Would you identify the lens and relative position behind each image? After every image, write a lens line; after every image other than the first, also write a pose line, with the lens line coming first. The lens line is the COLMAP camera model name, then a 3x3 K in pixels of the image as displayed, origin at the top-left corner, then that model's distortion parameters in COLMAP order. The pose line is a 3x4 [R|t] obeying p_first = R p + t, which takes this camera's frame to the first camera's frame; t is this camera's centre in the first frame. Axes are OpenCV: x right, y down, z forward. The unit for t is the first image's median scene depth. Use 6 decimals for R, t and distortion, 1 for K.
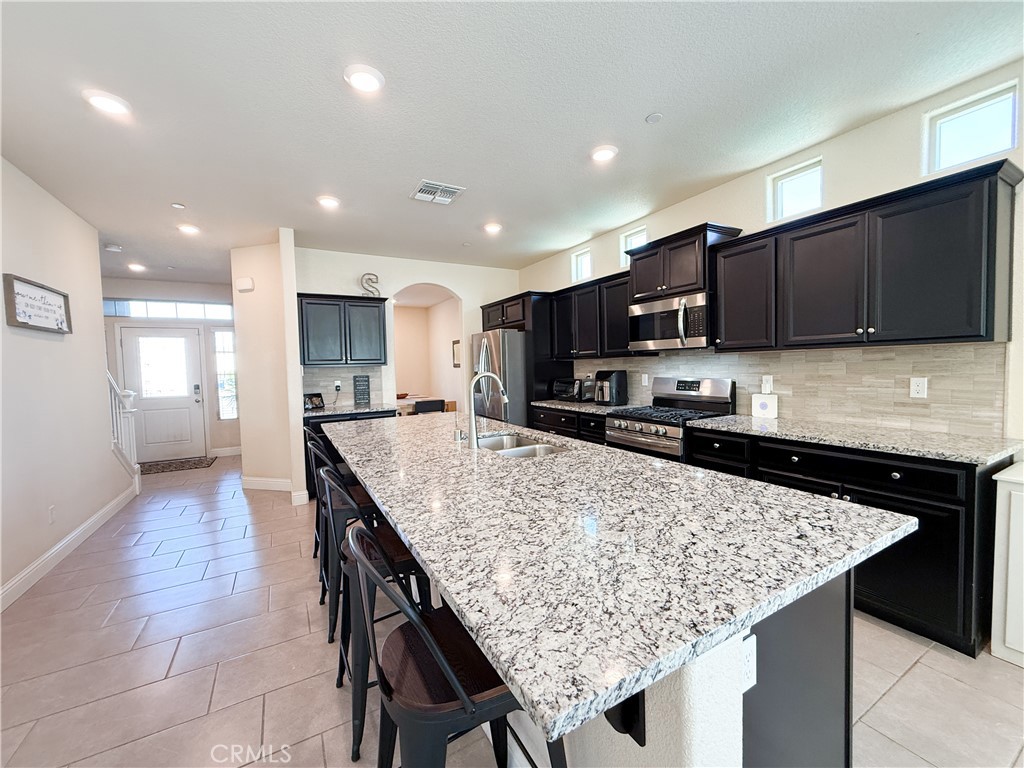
lens RADIAL K [[414.7, 0, 513.9], [0, 414.7, 382.0], [0, 0, 1]] dist [0.001842, 0.000155]
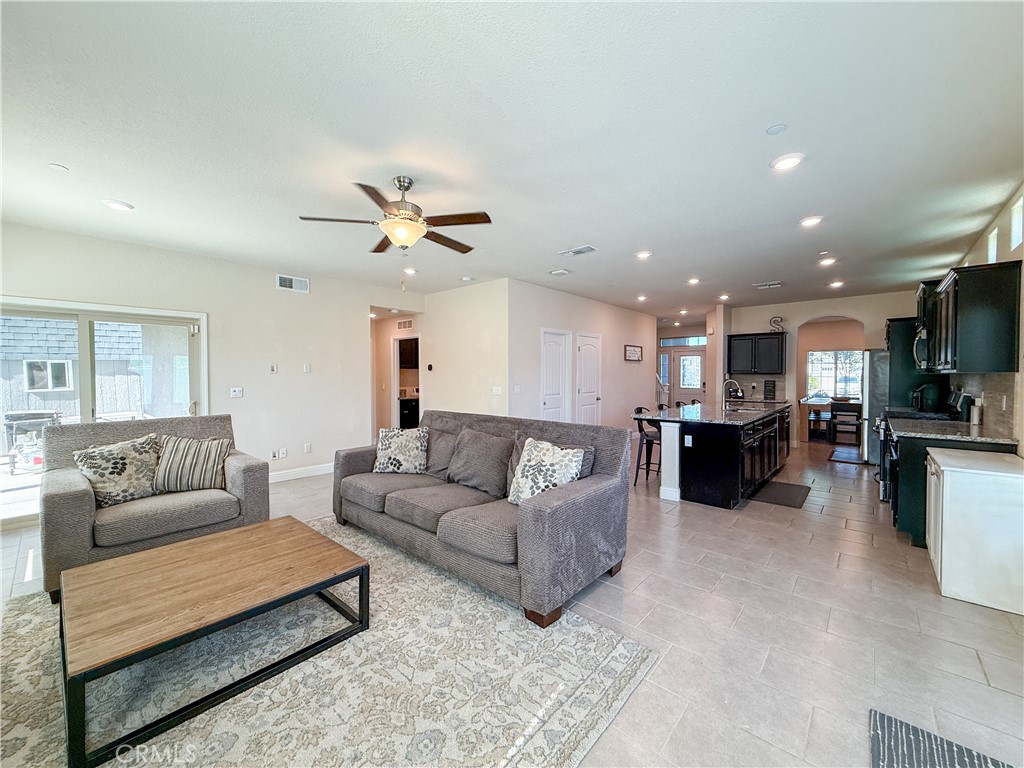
lens RADIAL K [[414.7, 0, 512.0], [0, 414.7, 381.8], [0, 0, 1]] dist [0.001842, 0.000155]
pose [[0.315192, 0.042735, -0.948065, 1.451034], [-0.049393, 0.998370, 0.028582, -0.012782], [0.947742, 0.037819, 0.316789, -0.783891]]
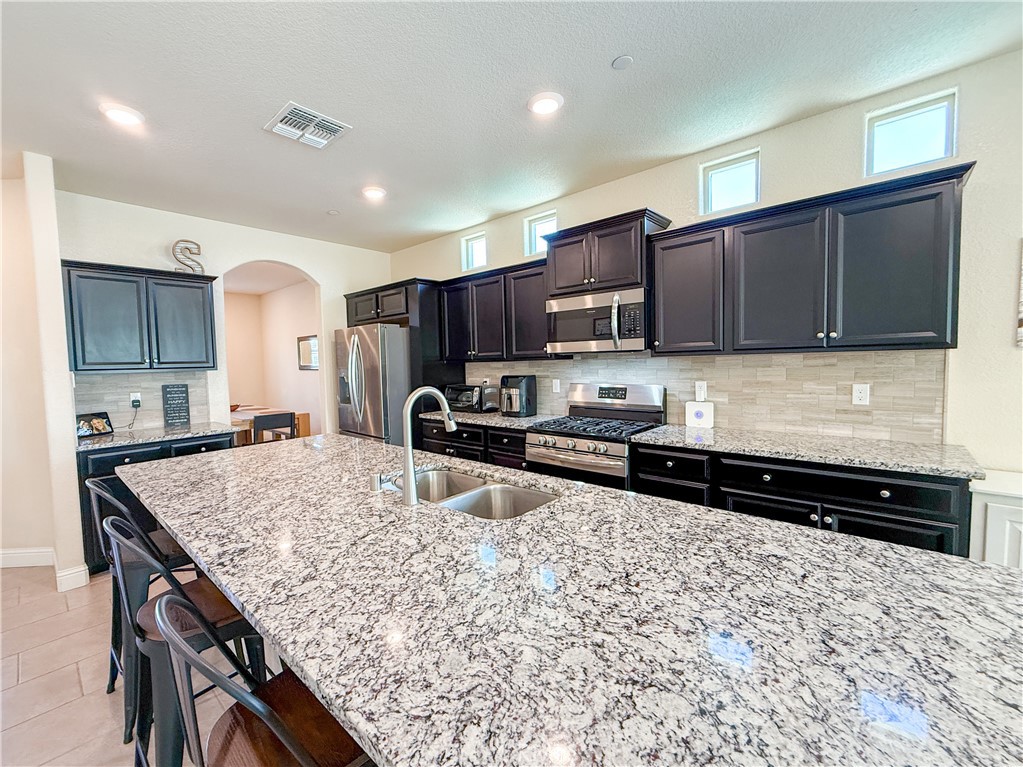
lens RADIAL K [[453.4, 0, 506.6], [0, 453.4, 385.5], [0, 0, 1]] dist [0.001337, -0.000108]
pose [[0.955278, -0.014146, 0.295370, -0.099461], [0.013417, 0.999900, 0.004495, -0.017117], [-0.295404, -0.000331, 0.955372, 0.167274]]
